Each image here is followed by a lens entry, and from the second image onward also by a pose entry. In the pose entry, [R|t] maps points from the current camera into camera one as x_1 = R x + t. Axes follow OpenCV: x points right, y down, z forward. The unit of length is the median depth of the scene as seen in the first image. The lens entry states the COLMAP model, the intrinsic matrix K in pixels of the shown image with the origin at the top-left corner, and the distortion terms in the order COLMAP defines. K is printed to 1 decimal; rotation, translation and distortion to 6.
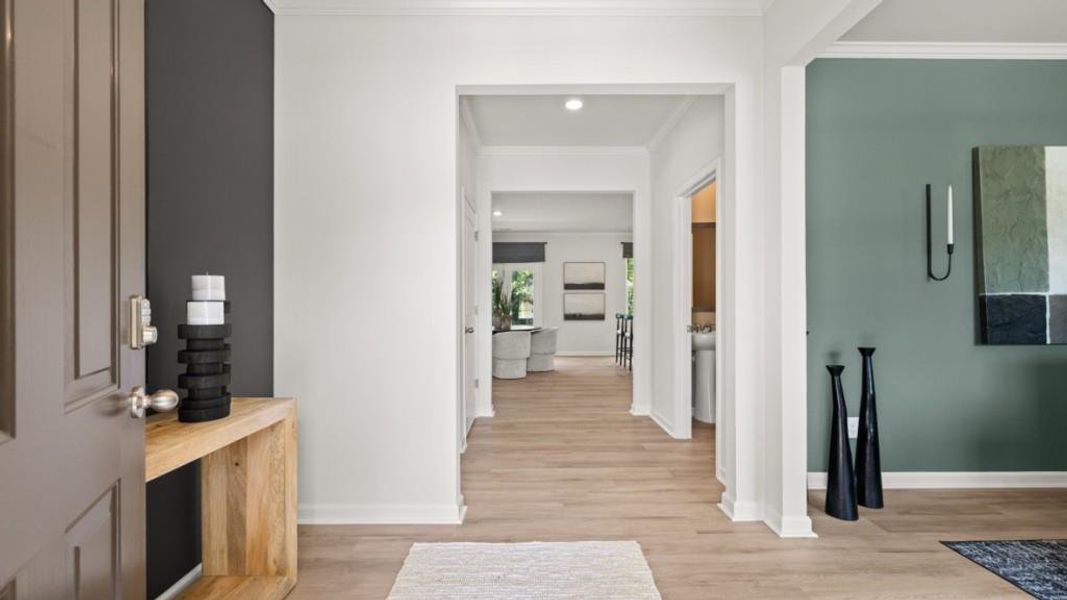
lens RADIAL K [[451.1, 0, 529.7], [0, 451.1, 307.8], [0, 0, 1]] dist [-0.008276, -0.000126]
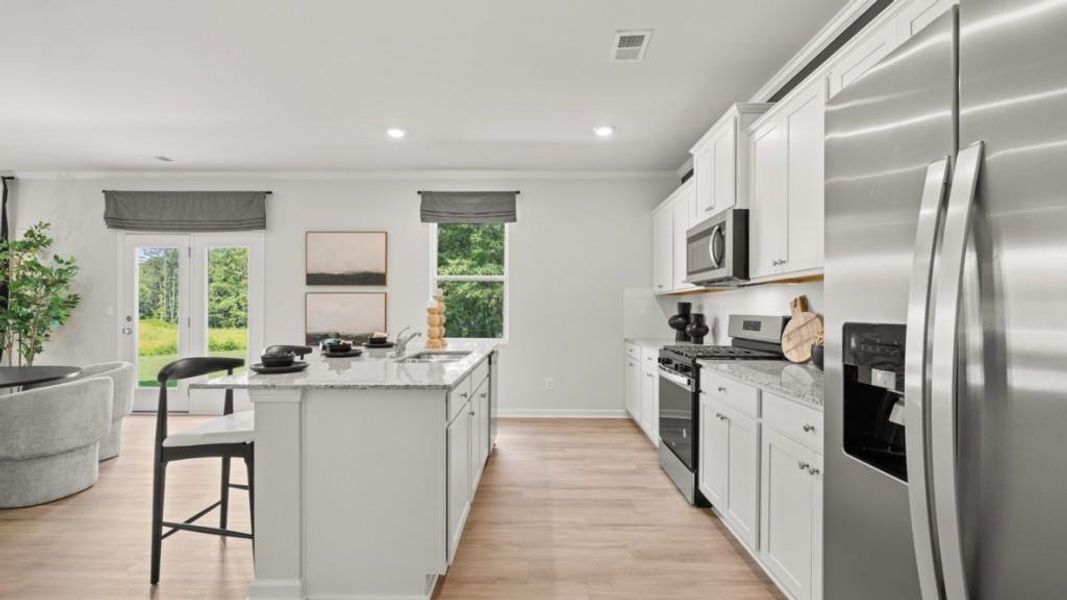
lens RADIAL K [[451.1, 0, 529.7], [0, 451.1, 307.8], [0, 0, 1]] dist [-0.008276, -0.000126]
pose [[0.999752, 0.005870, -0.021493, 0.336292], [-0.006224, 0.999845, -0.016460, -0.008357], [0.021393, 0.016589, 0.999633, 0.502343]]
